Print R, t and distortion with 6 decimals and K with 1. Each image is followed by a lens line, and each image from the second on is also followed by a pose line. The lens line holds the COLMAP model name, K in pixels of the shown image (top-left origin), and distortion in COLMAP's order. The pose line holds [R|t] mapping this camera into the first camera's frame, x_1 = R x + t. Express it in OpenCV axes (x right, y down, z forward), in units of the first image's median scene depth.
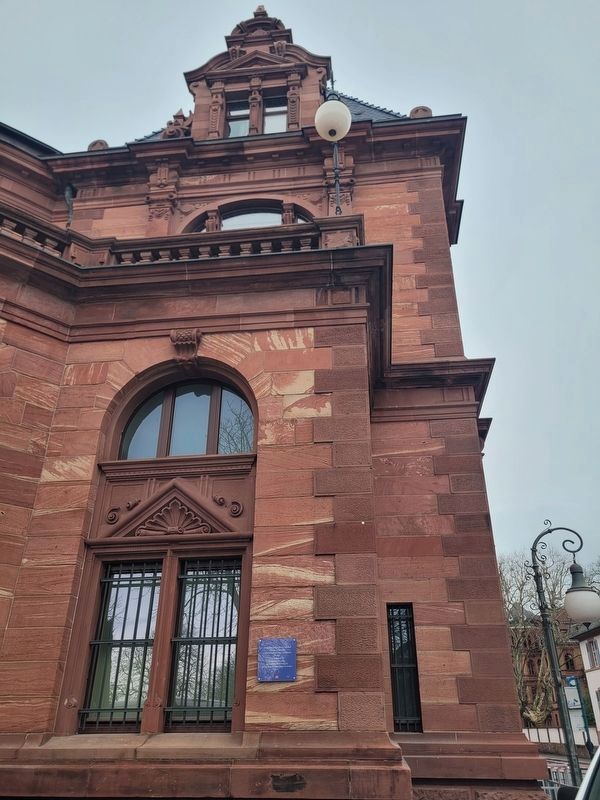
lens RADIAL K [[603.1, 0, 300.0], [0, 603.1, 400.0], [0, 0, 1]] dist [0.078959, -0.085895]
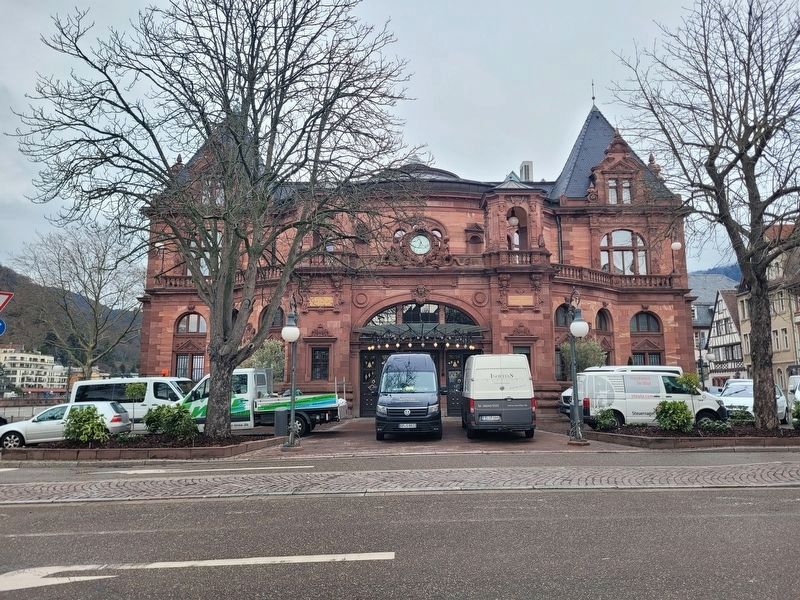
lens RADIAL K [[603.1, 0, 400.0], [0, 603.1, 300.0], [0, 0, 1]] dist [0.078959, -0.085895]
pose [[0.992159, 0.016511, 0.123887, -1.671839], [-0.056291, 0.944039, 0.324994, -0.989066], [-0.111588, -0.329420, 0.937566, -1.992761]]
